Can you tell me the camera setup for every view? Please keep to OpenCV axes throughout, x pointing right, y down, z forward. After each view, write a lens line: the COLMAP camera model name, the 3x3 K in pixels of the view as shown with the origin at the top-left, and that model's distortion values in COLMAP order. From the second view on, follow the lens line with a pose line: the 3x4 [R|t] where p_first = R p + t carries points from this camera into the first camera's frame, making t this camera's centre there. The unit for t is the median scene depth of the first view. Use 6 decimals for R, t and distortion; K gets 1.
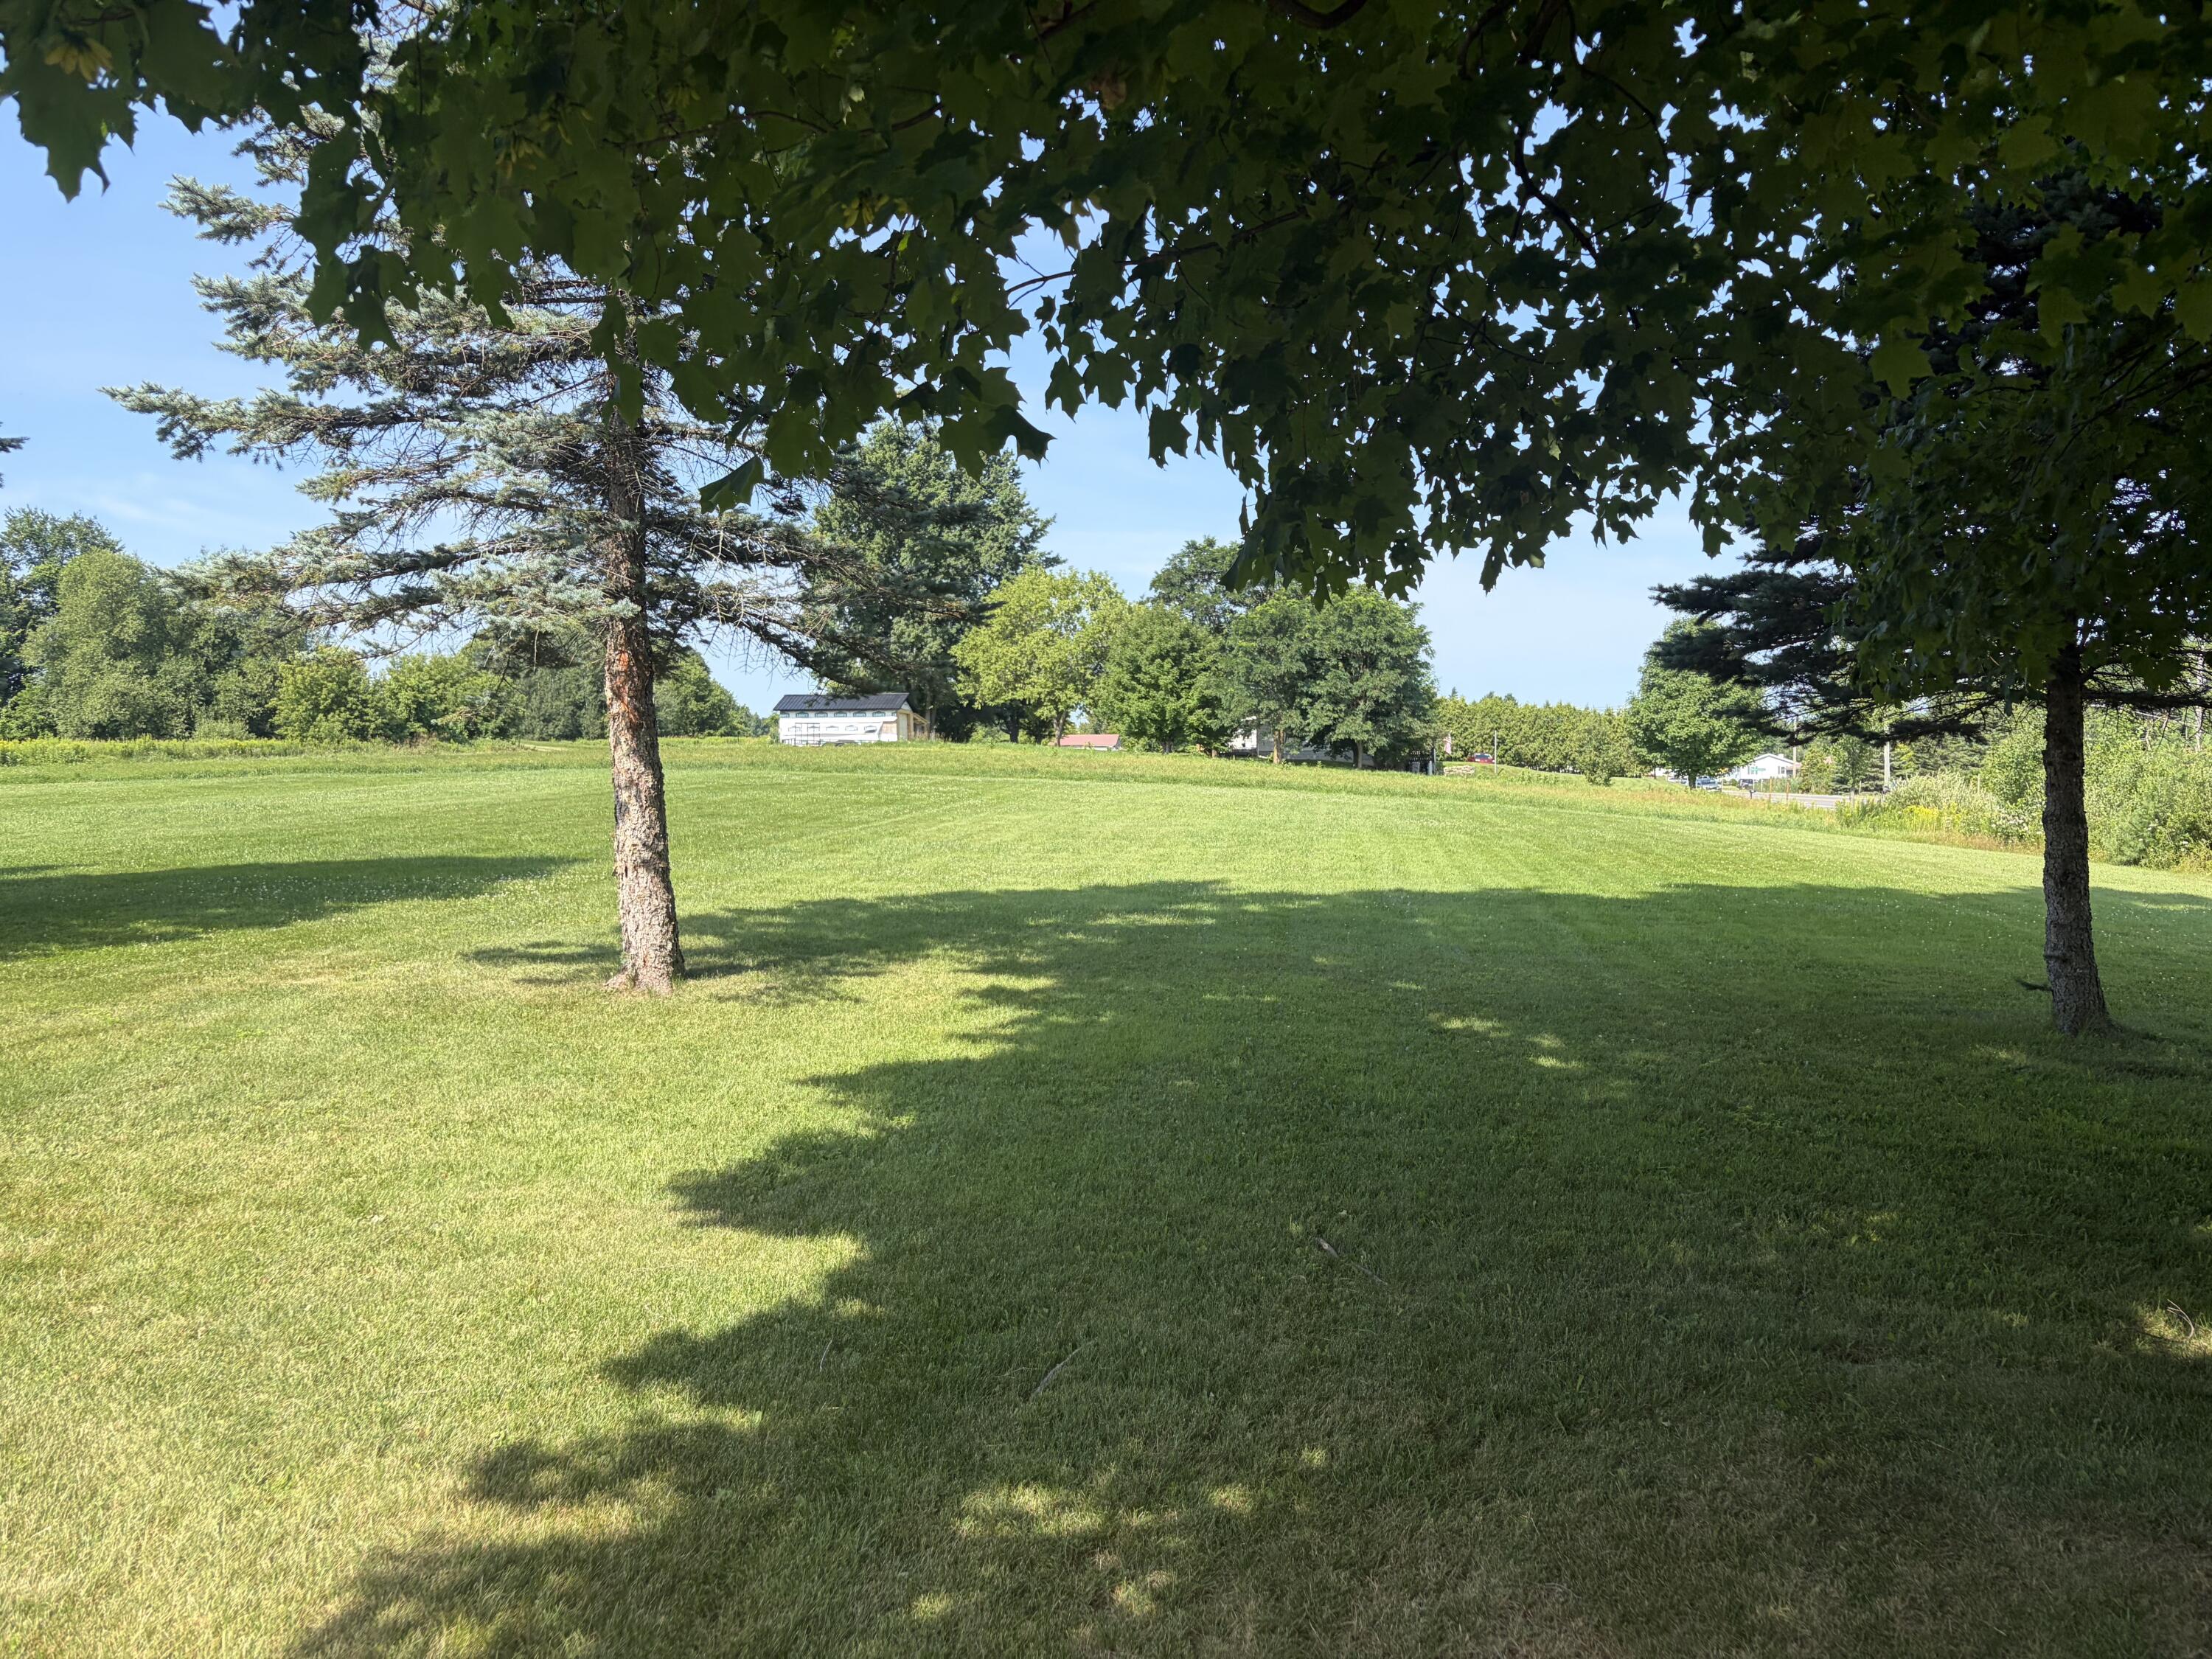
lens RADIAL K [[1661.3, 0, 1118.2], [0, 1661.3, 840.0], [0, 0, 1]] dist [0.054693, -0.064487]
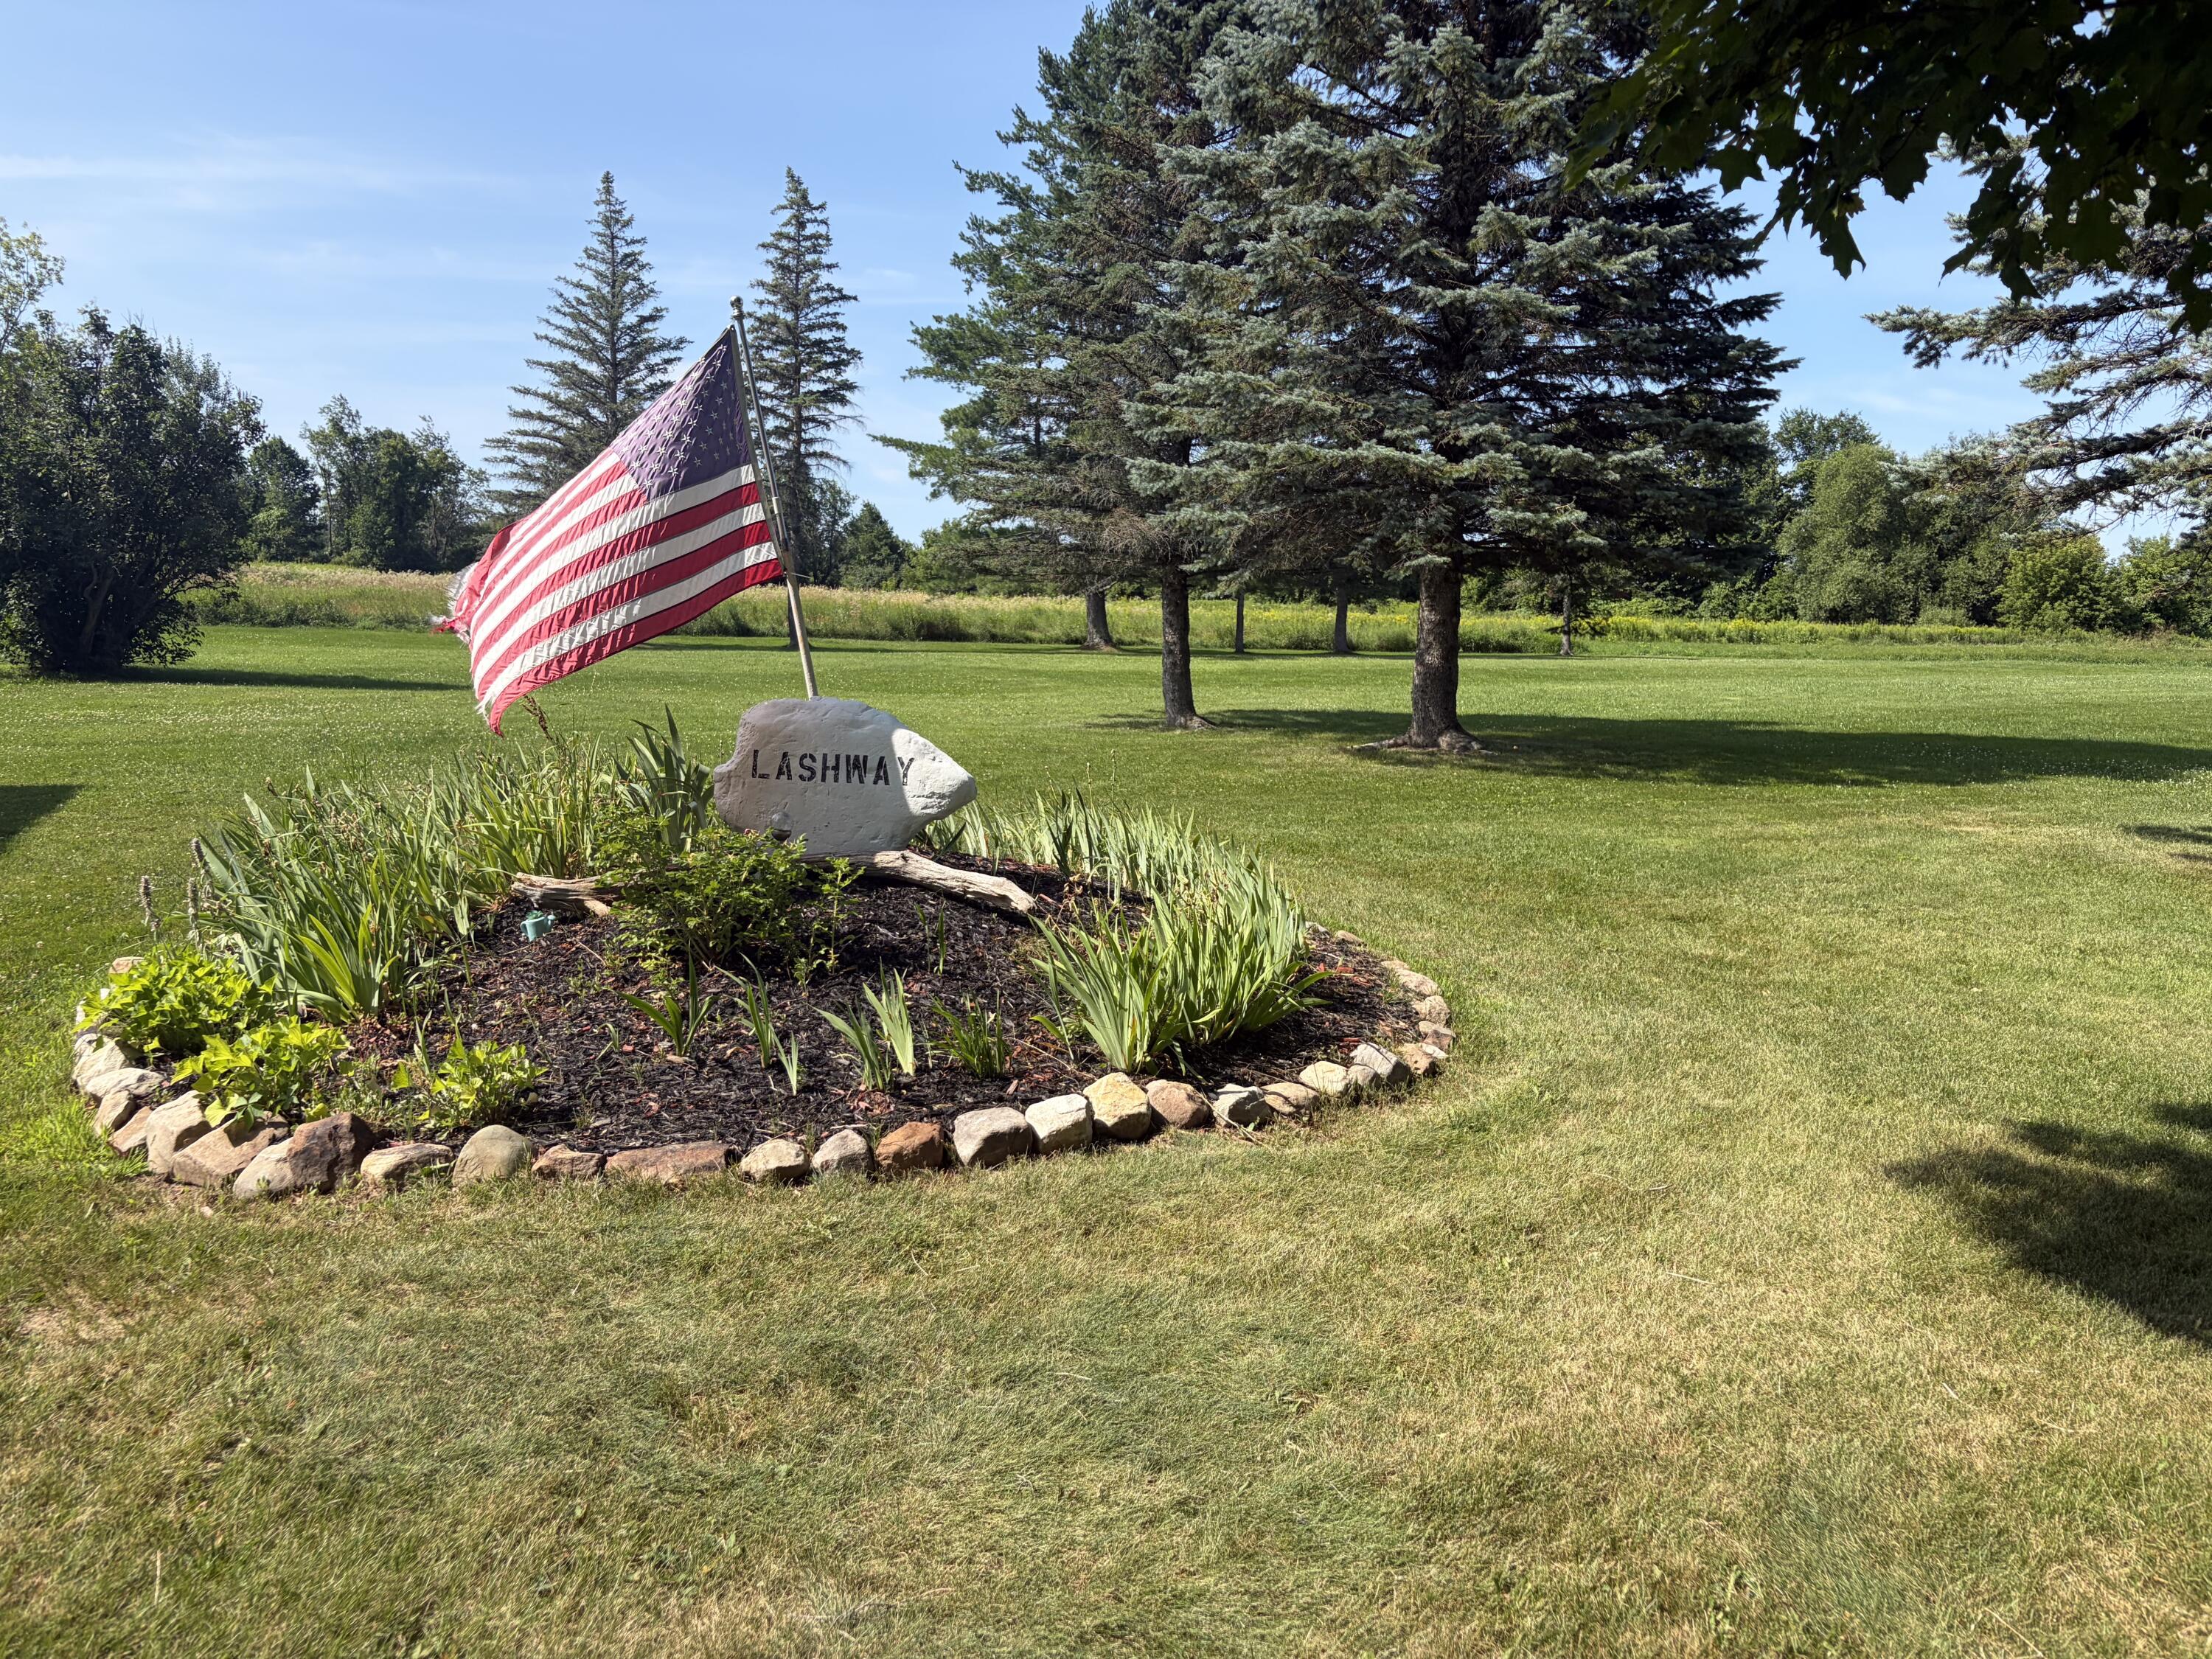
lens RADIAL K [[1661.3, 0, 1106.8], [0, 1661.3, 852.1], [0, 0, 1]] dist [0.054693, -0.064487]
pose [[0.581352, 0.135989, -0.802208, 0.077510], [-0.077258, 0.990705, 0.111954, 0.015940], [0.809976, -0.003108, 0.586455, -0.117042]]
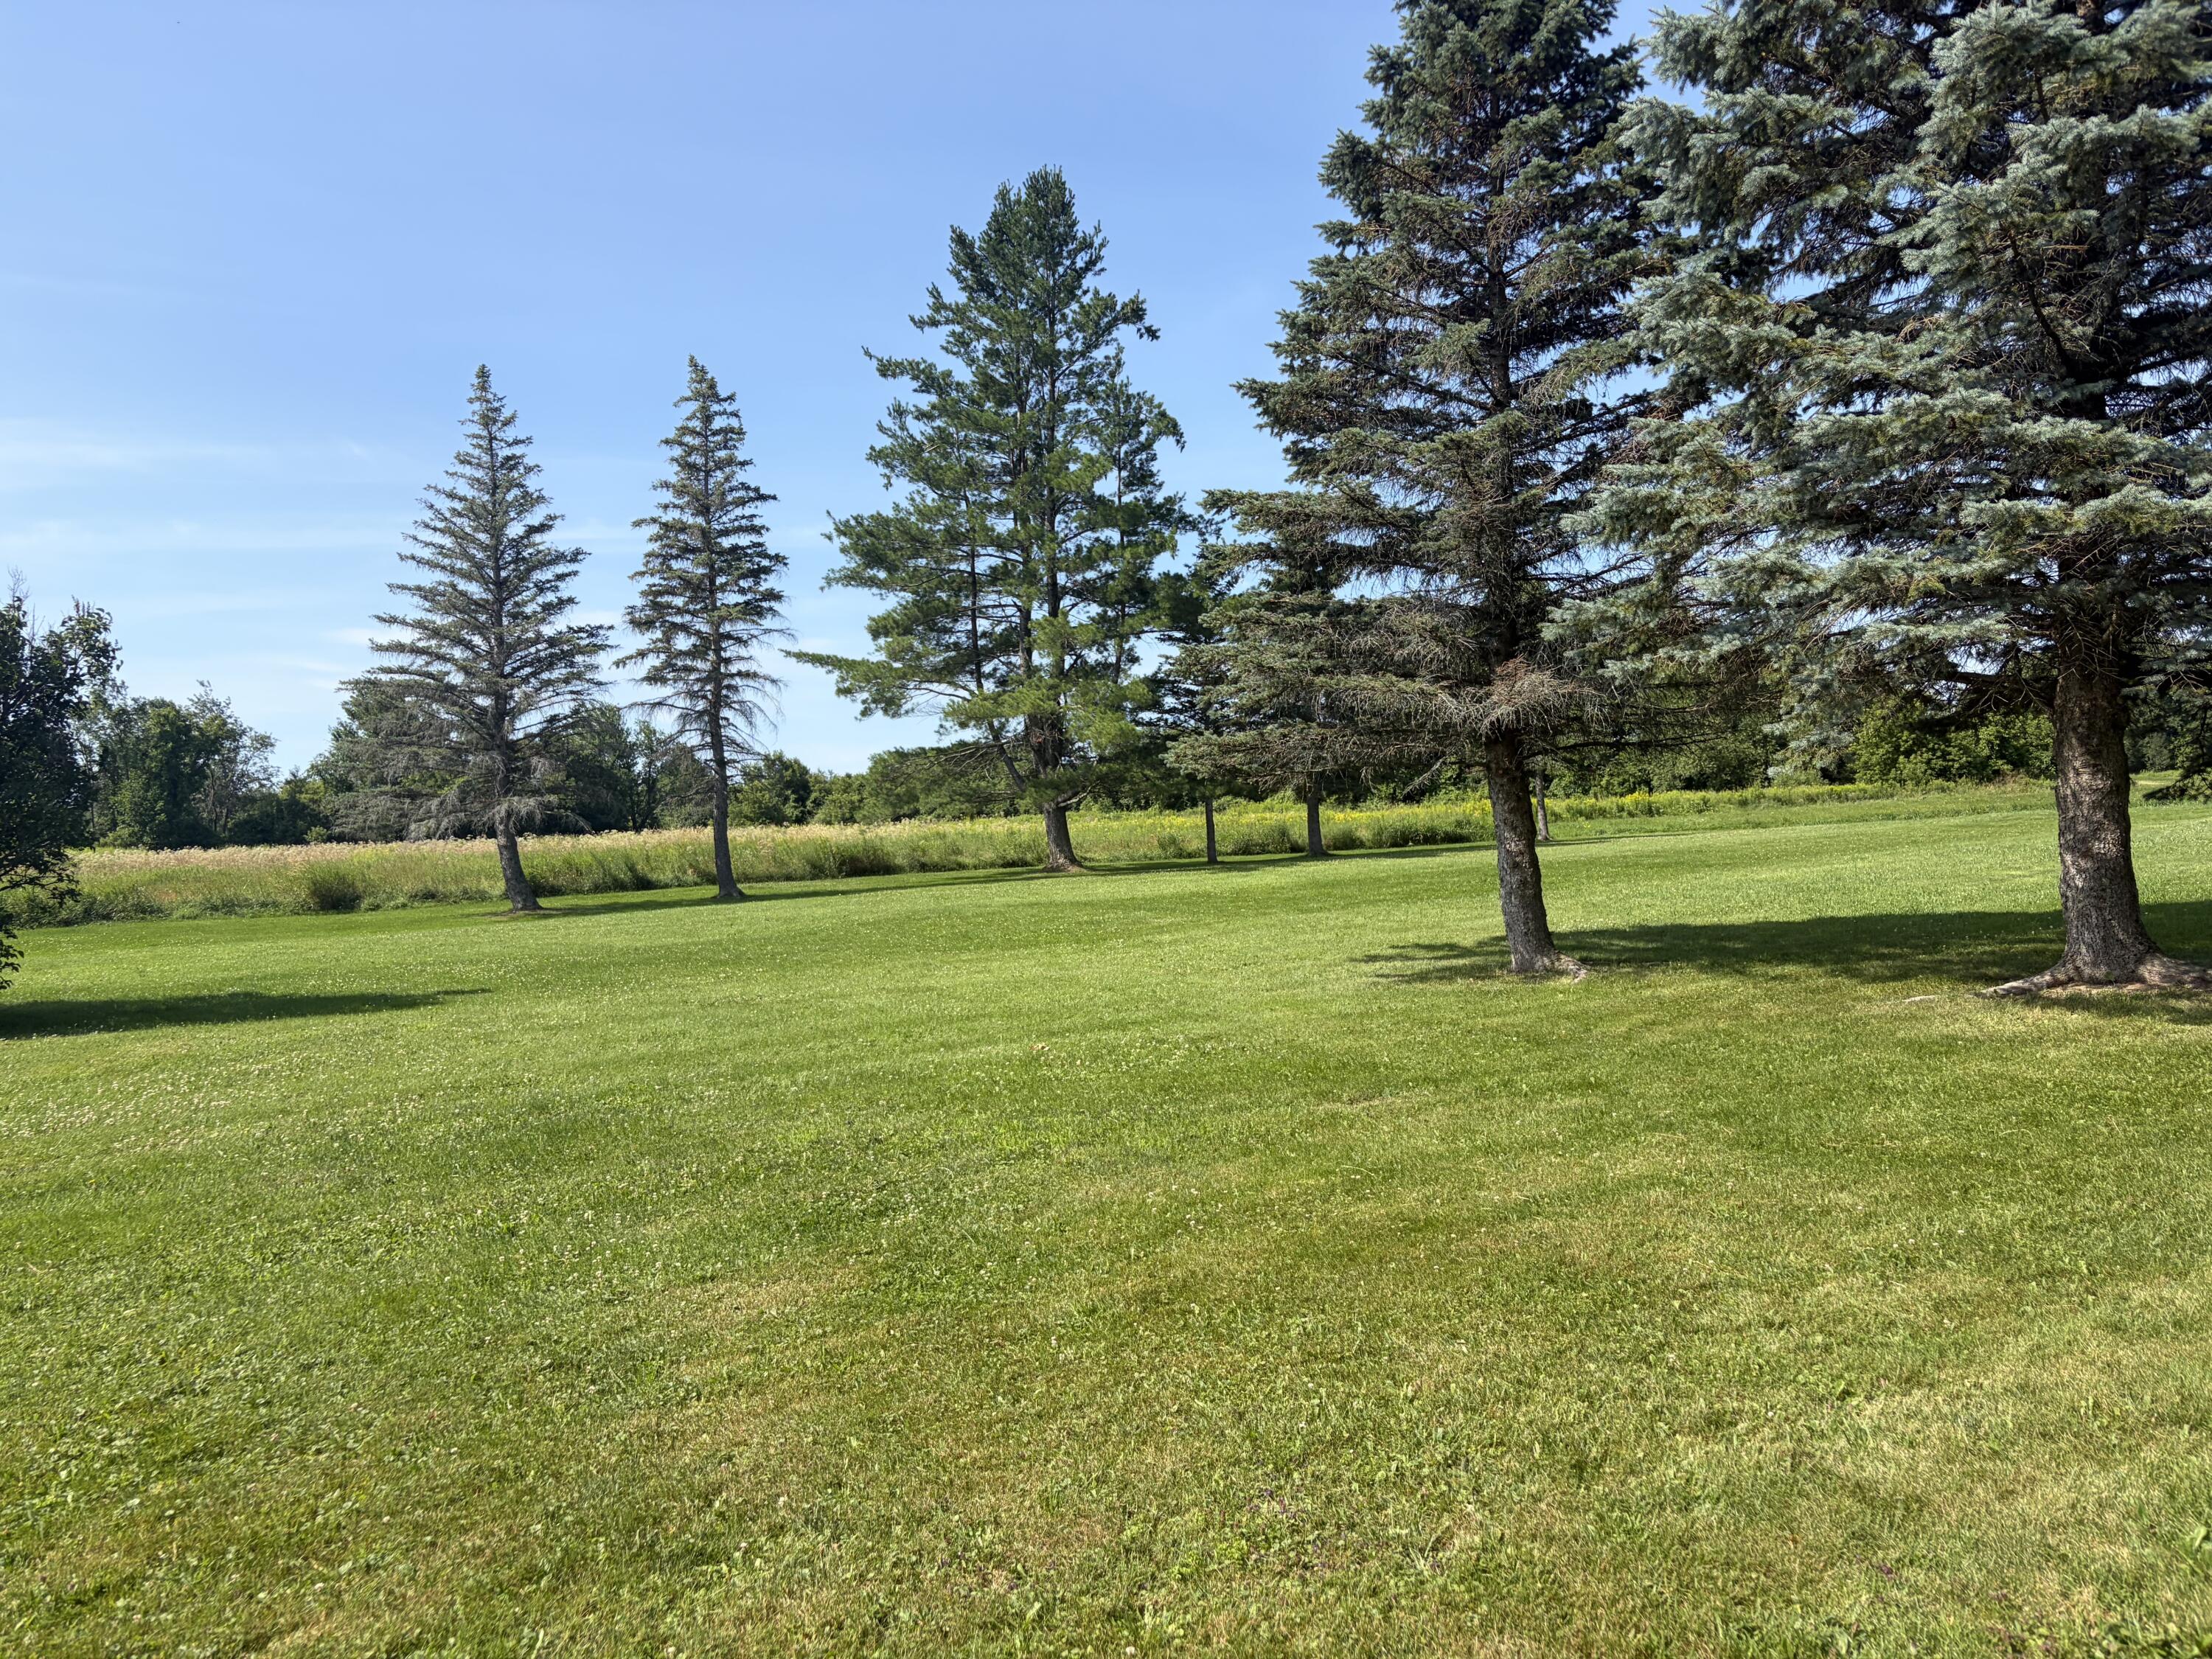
lens RADIAL K [[1661.3, 0, 1112.7], [0, 1661.3, 868.2], [0, 0, 1]] dist [0.054693, -0.064487]
pose [[0.676227, -0.008785, -0.736641, -0.678982], [0.001116, 0.999940, -0.010900, 0.011733], [0.736692, 0.006549, 0.676197, -0.084636]]
